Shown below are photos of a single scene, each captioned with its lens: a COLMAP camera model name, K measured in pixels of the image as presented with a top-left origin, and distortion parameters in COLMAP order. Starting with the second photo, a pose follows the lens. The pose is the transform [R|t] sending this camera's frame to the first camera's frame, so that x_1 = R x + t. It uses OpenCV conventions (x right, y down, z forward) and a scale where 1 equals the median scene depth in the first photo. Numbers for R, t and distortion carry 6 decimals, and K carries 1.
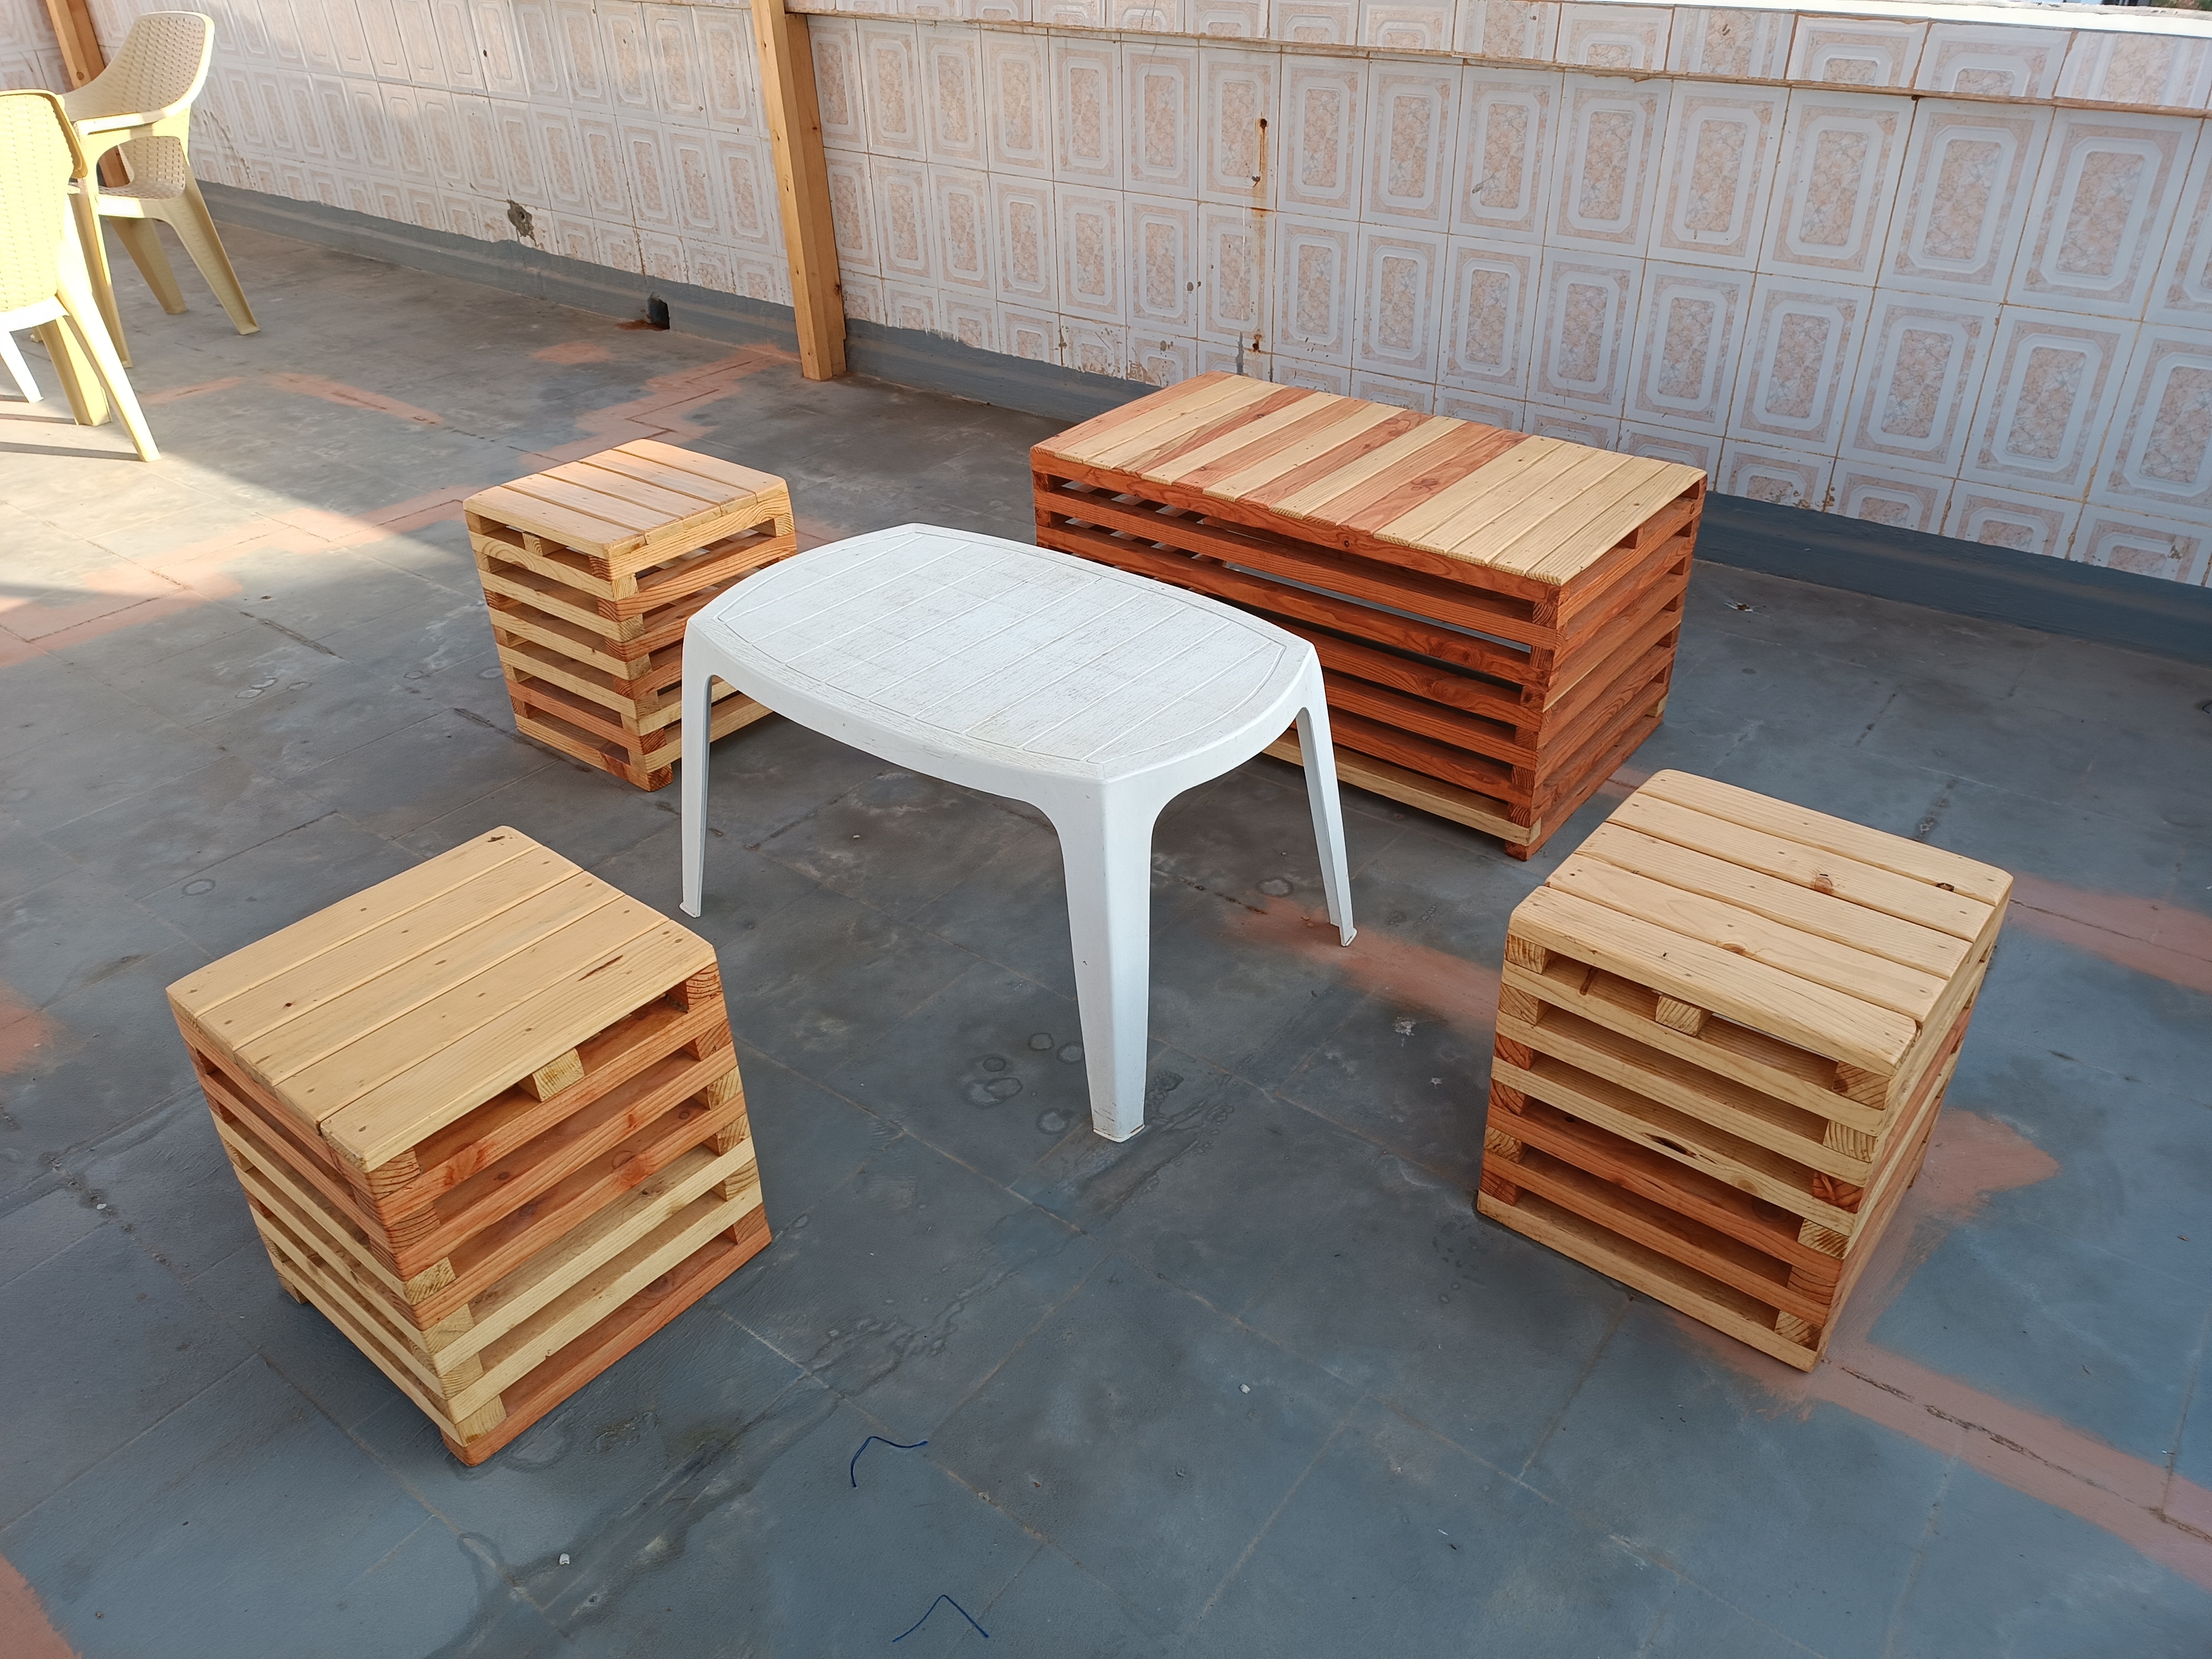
lens RADIAL K [[1592.7, 0, 1113.0], [0, 1592.7, 832.6], [0, 0, 1]] dist [0.040127, -0.036848]
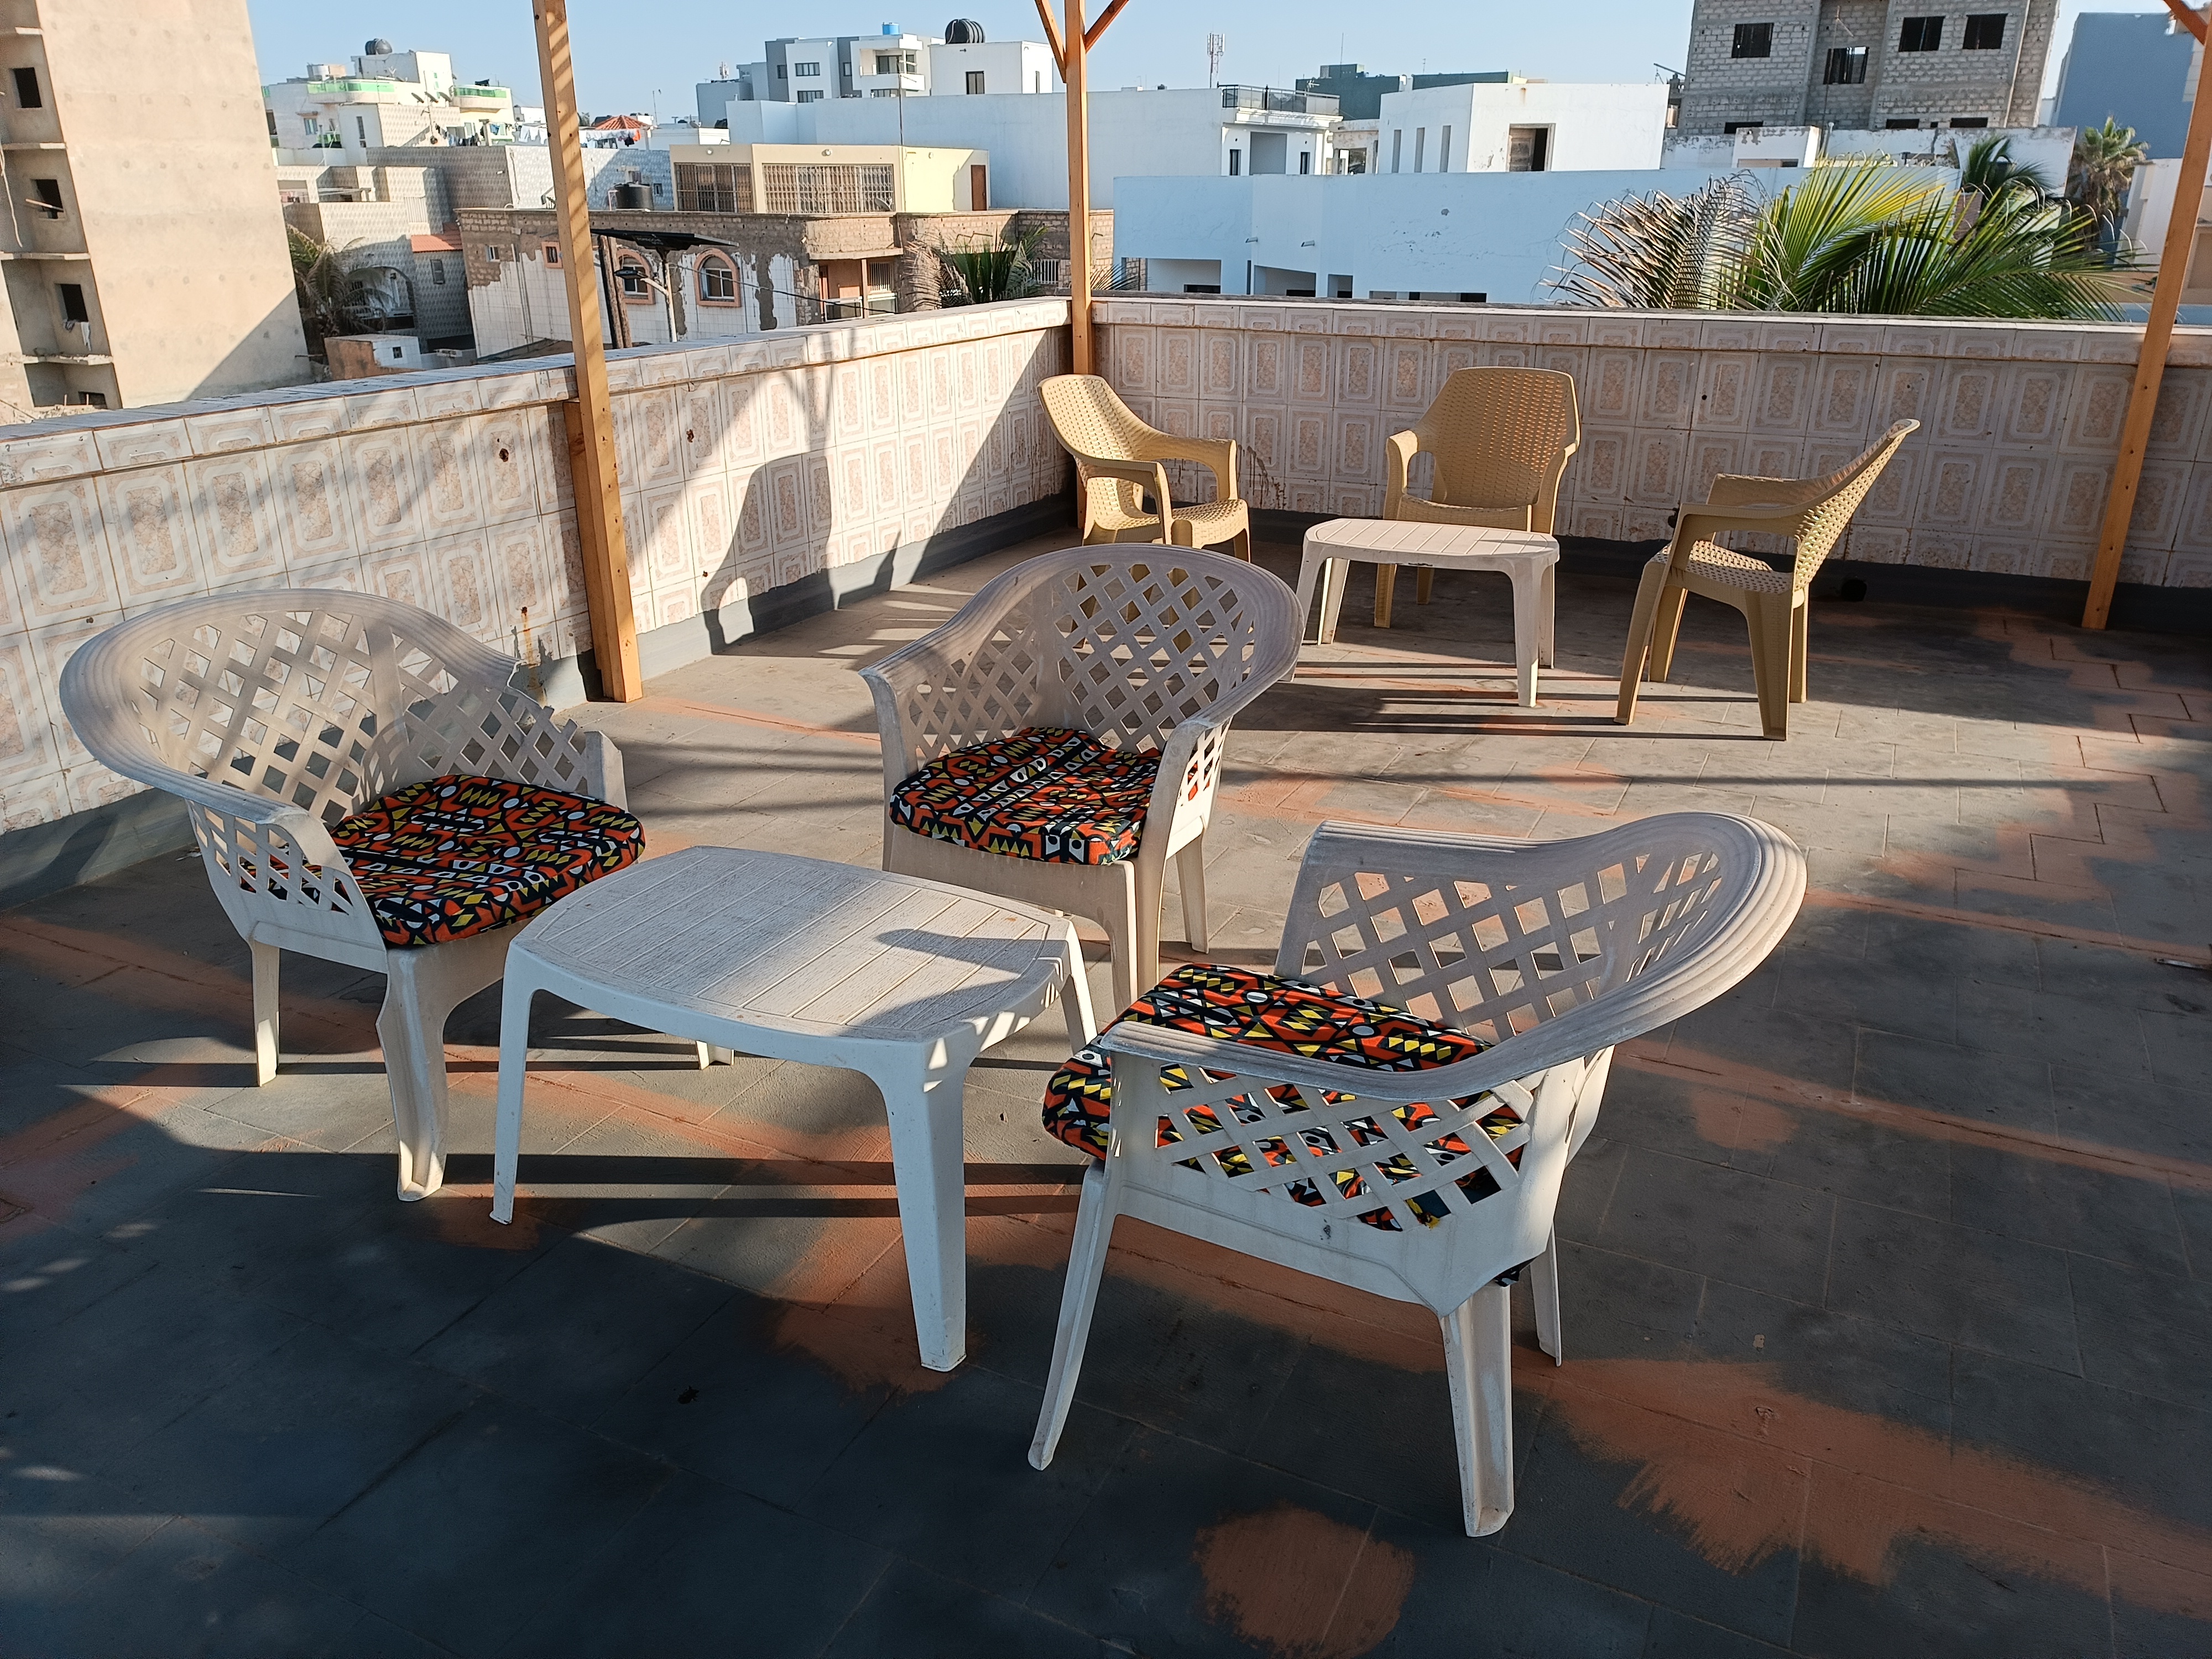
lens RADIAL K [[1592.7, 0, 1113.0], [0, 1592.7, 832.6], [0, 0, 1]] dist [0.040127, -0.036848]
pose [[0.980684, -0.054241, 0.187930, -1.732829], [0.088210, 0.980176, -0.177410, 0.051230], [-0.174581, 0.190561, 0.966027, -0.108309]]
